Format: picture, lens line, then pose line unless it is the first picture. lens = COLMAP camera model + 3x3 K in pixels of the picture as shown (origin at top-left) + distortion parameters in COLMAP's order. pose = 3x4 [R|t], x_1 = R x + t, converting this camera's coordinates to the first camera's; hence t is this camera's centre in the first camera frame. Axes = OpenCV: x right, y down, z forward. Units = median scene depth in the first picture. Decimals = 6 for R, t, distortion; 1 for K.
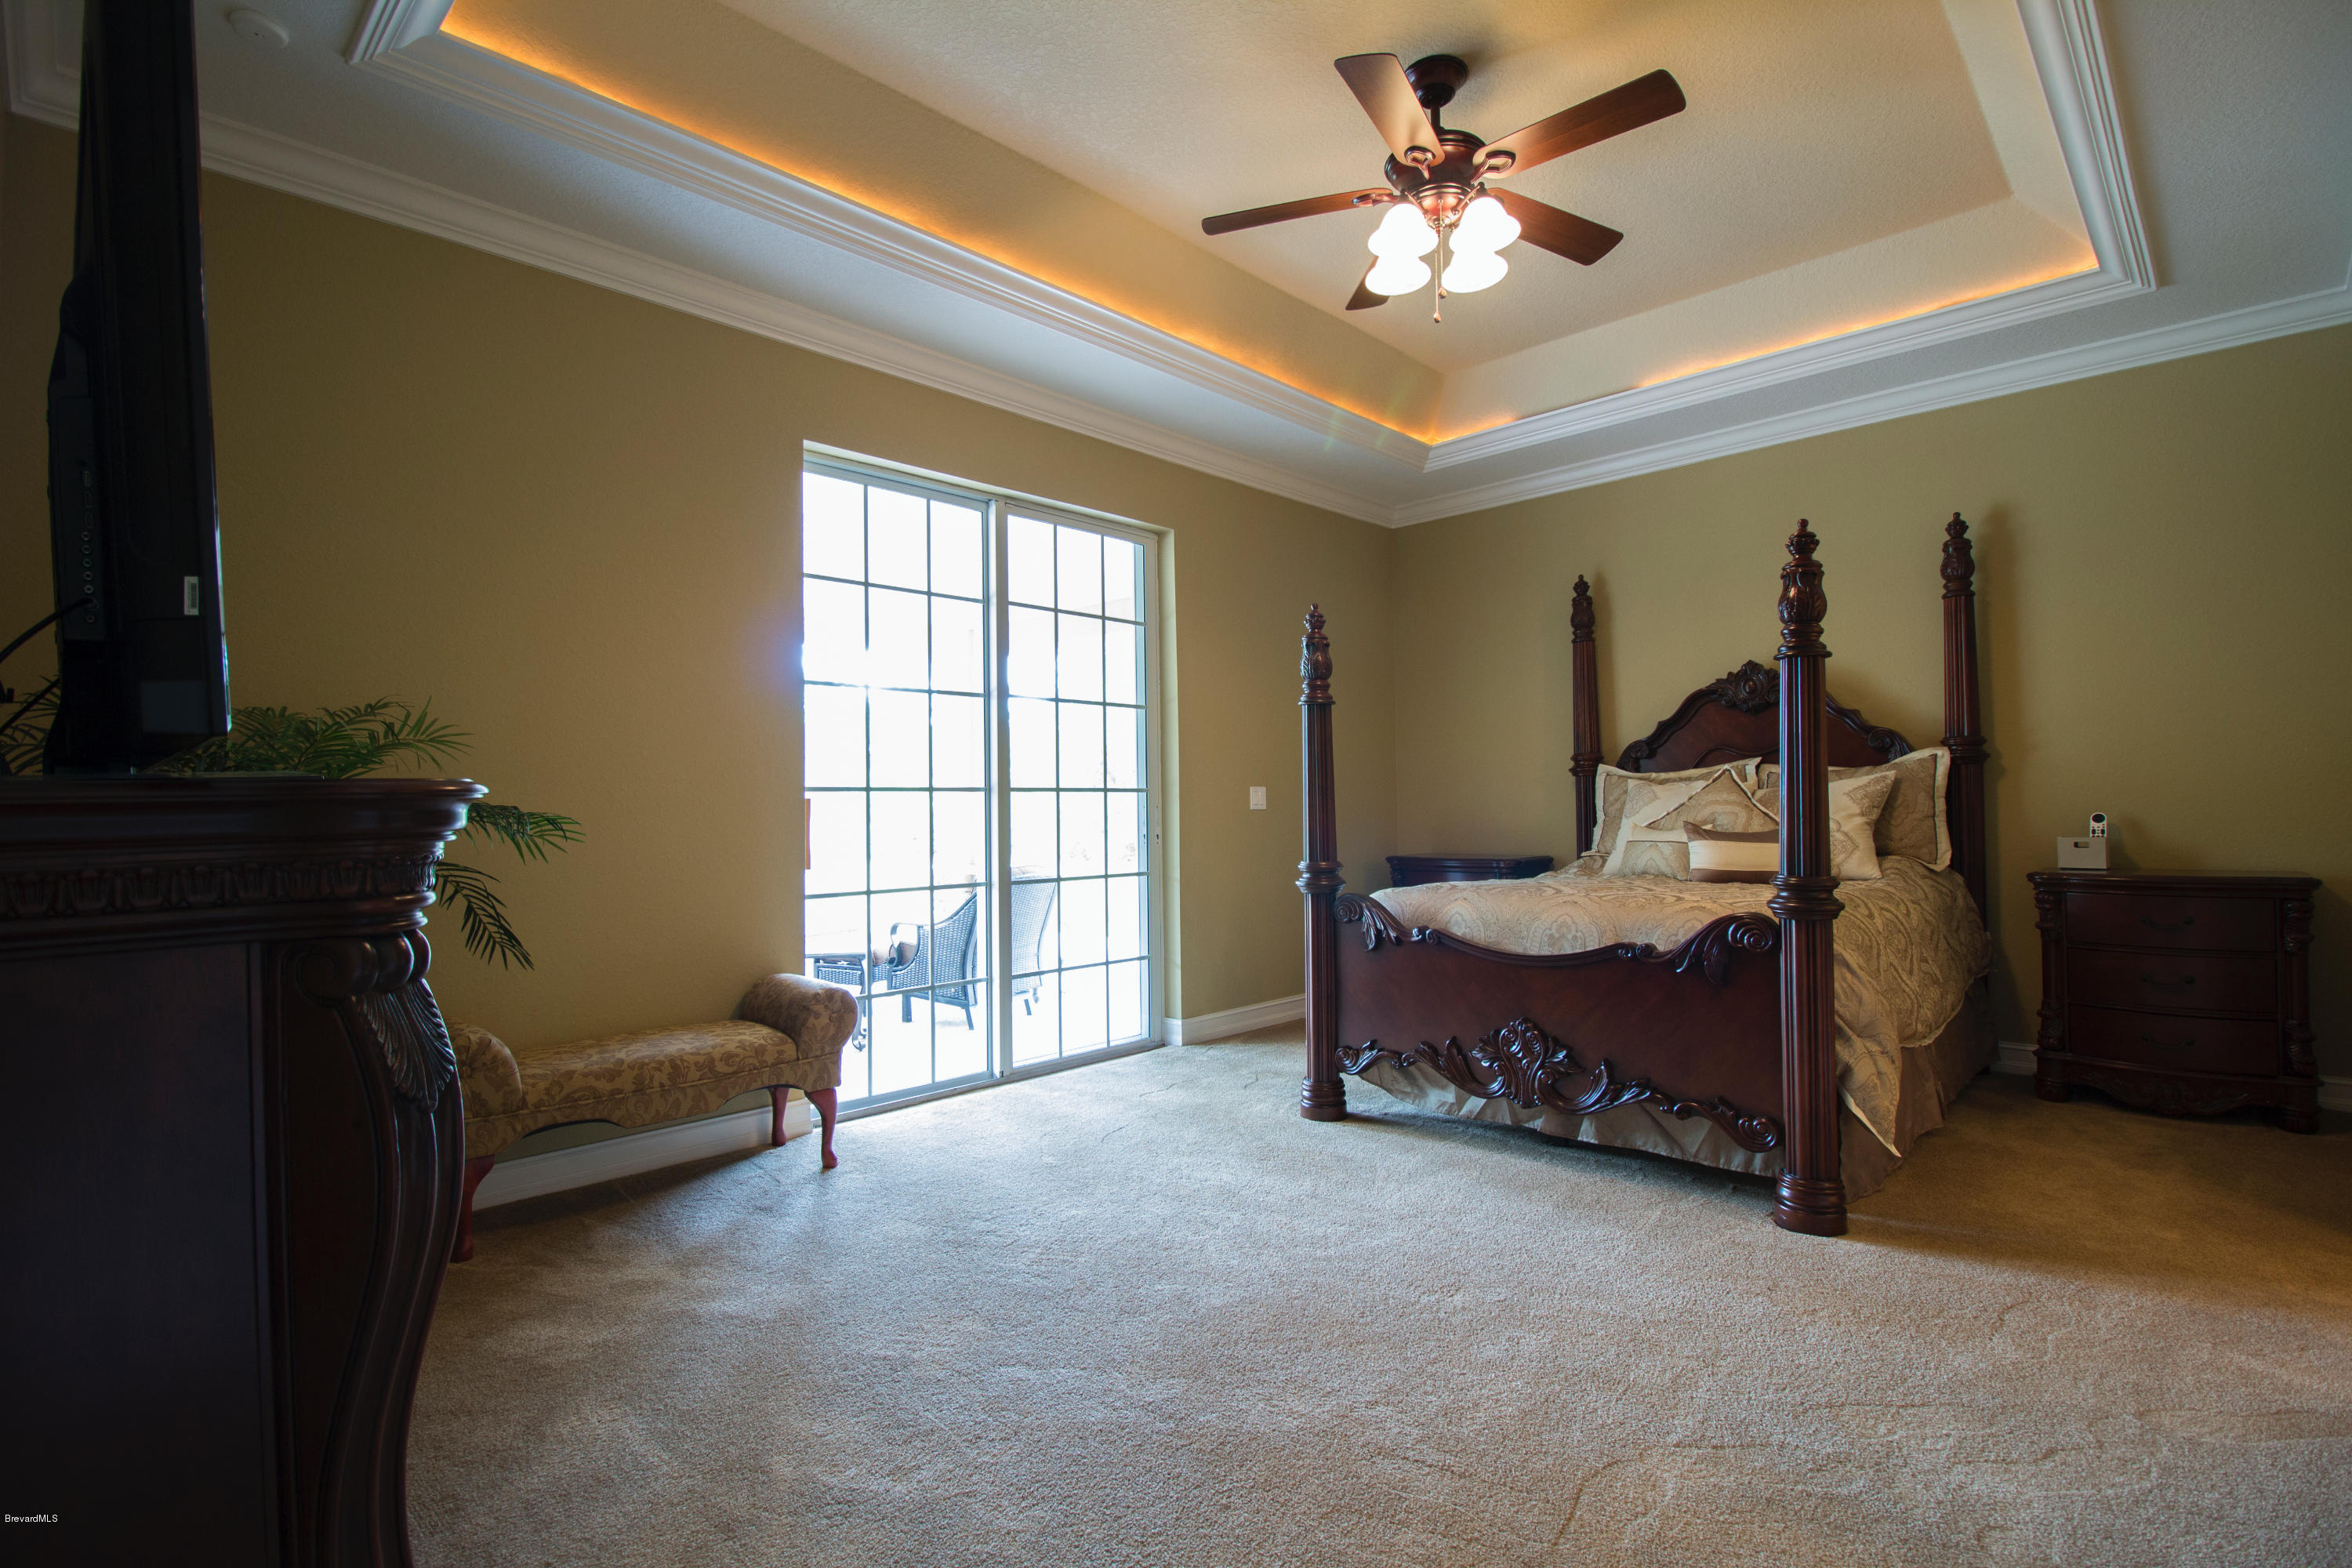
lens RADIAL K [[1108.2, 0, 1174.4], [0, 1108.2, 795.1], [0, 0, 1]] dist [-0.015432, -0.000970]
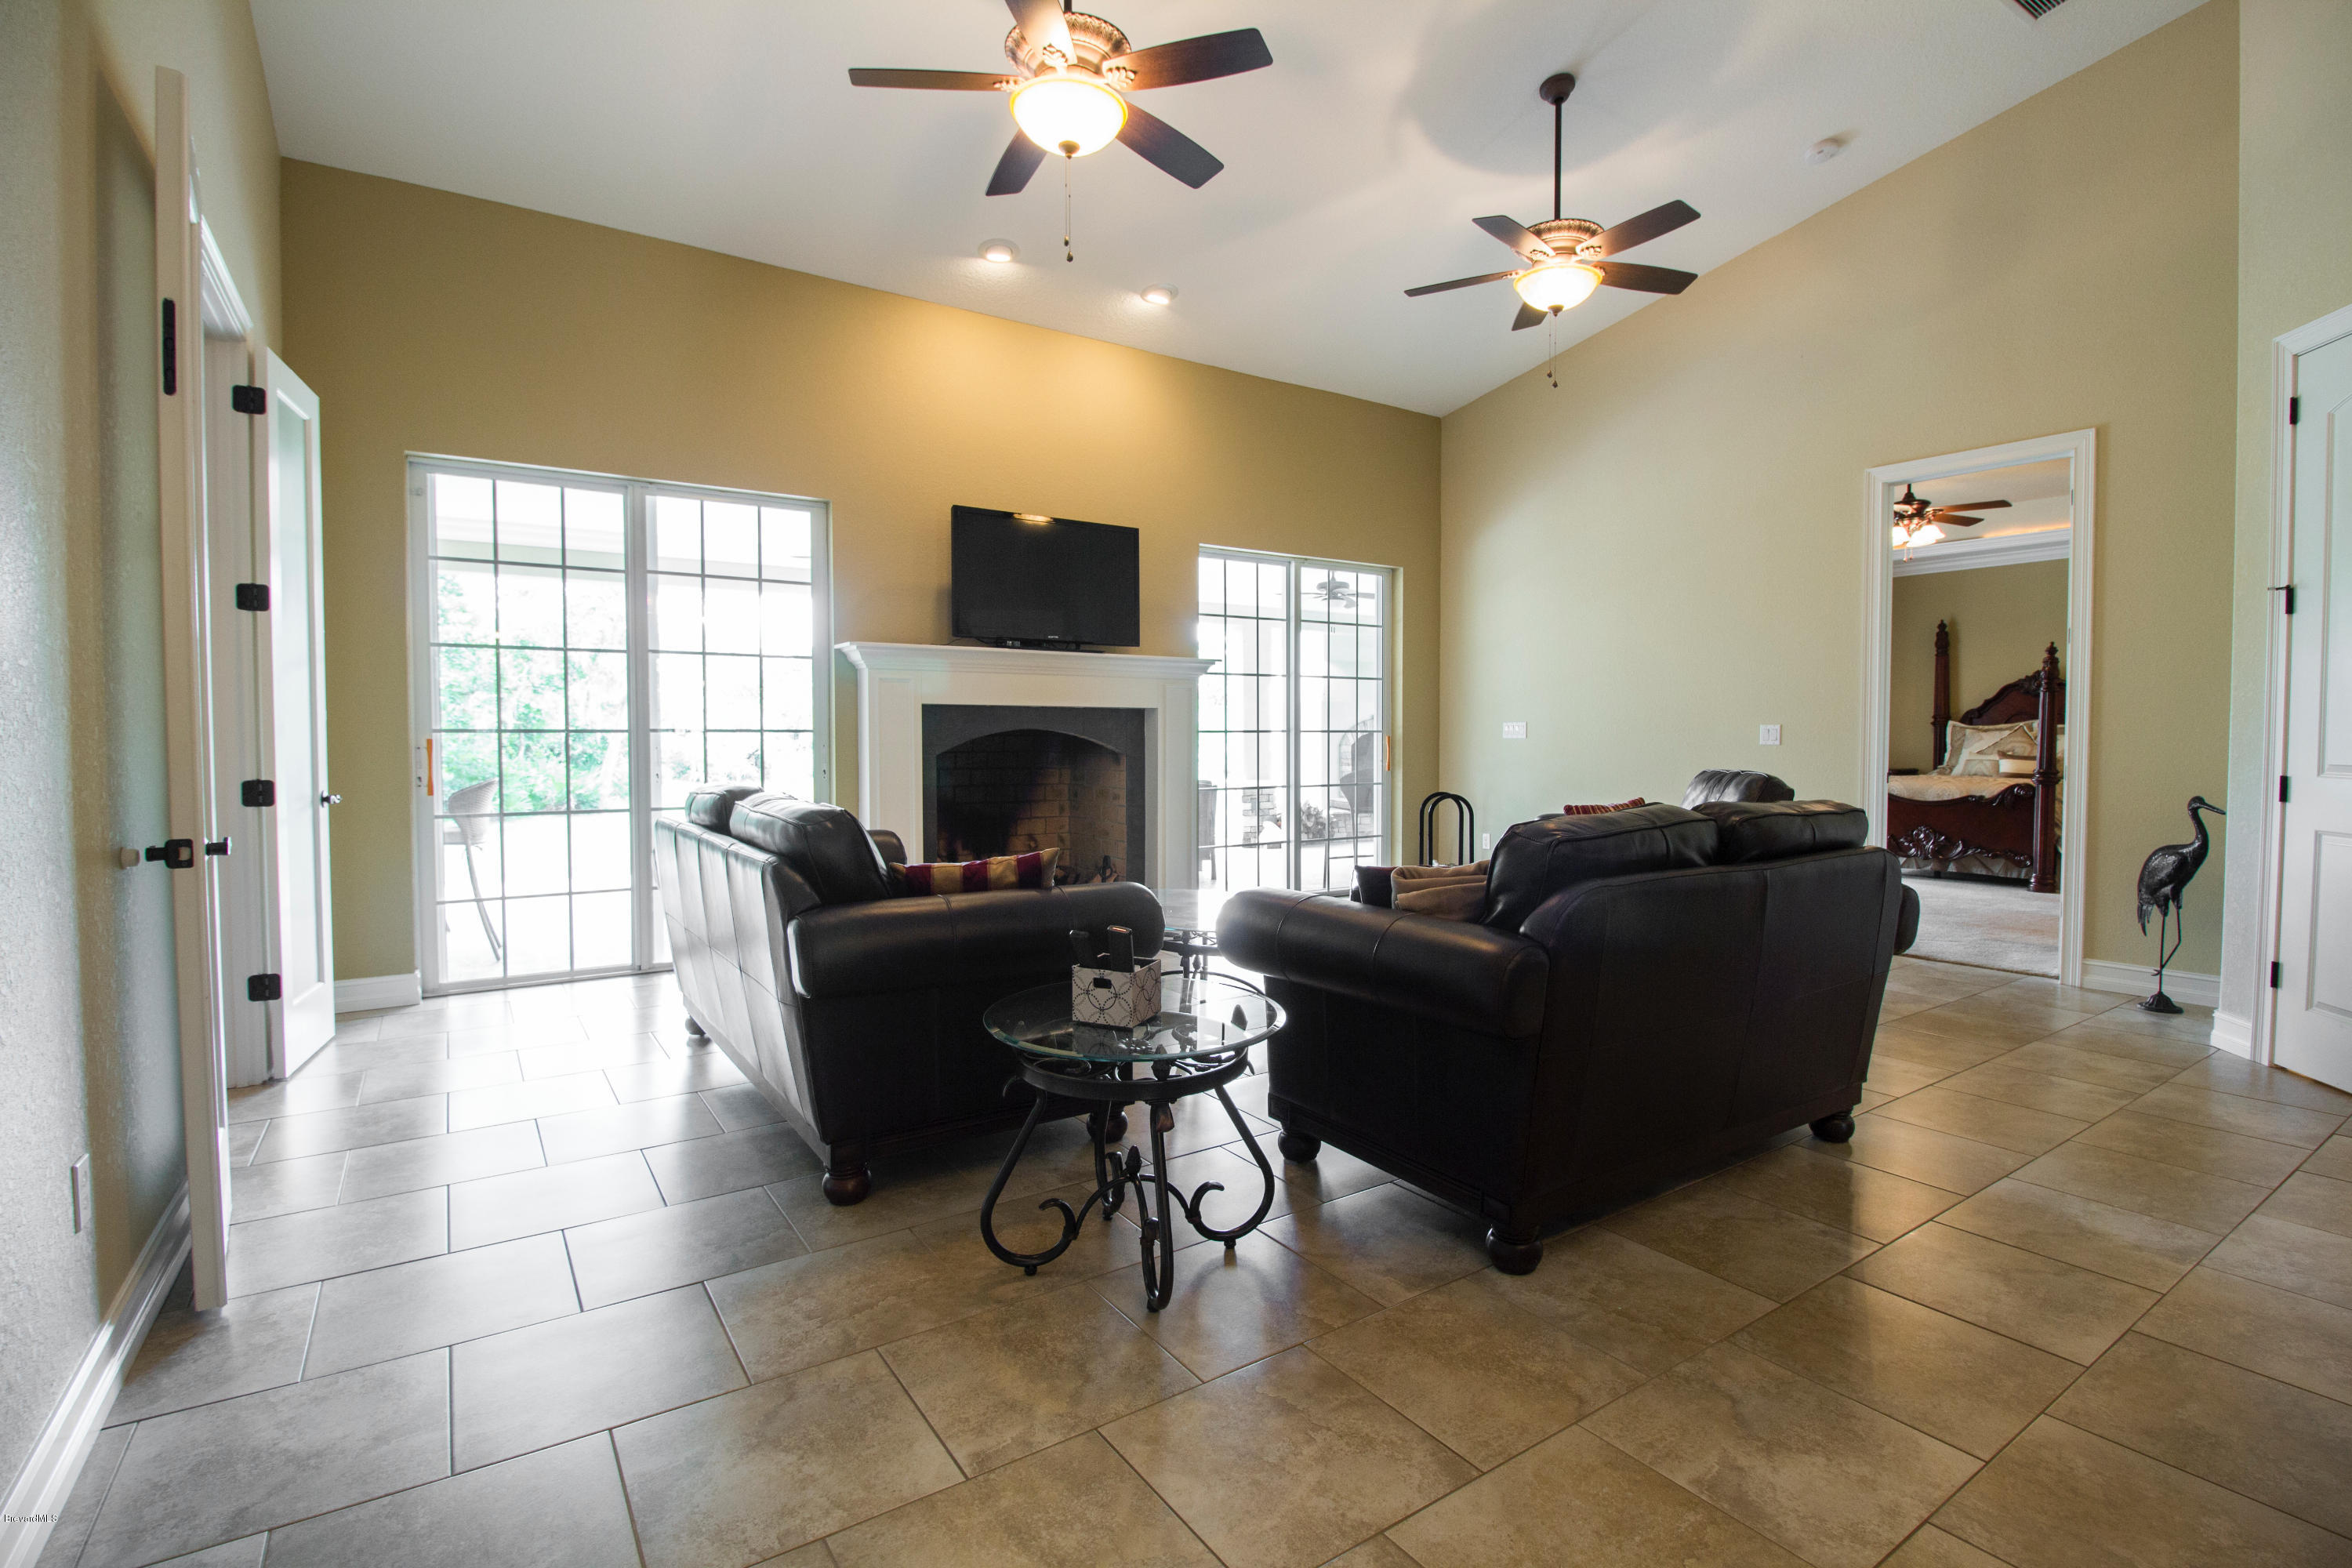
lens RADIAL K [[1108.2, 0, 1176.9], [0, 1108.2, 786.5], [0, 0, 1]] dist [-0.015432, -0.000970]
pose [[0.979059, 0.016732, -0.202889, -0.665779], [-0.005058, 0.998308, 0.057922, -0.021320], [0.203514, -0.055682, 0.977487, -1.414552]]
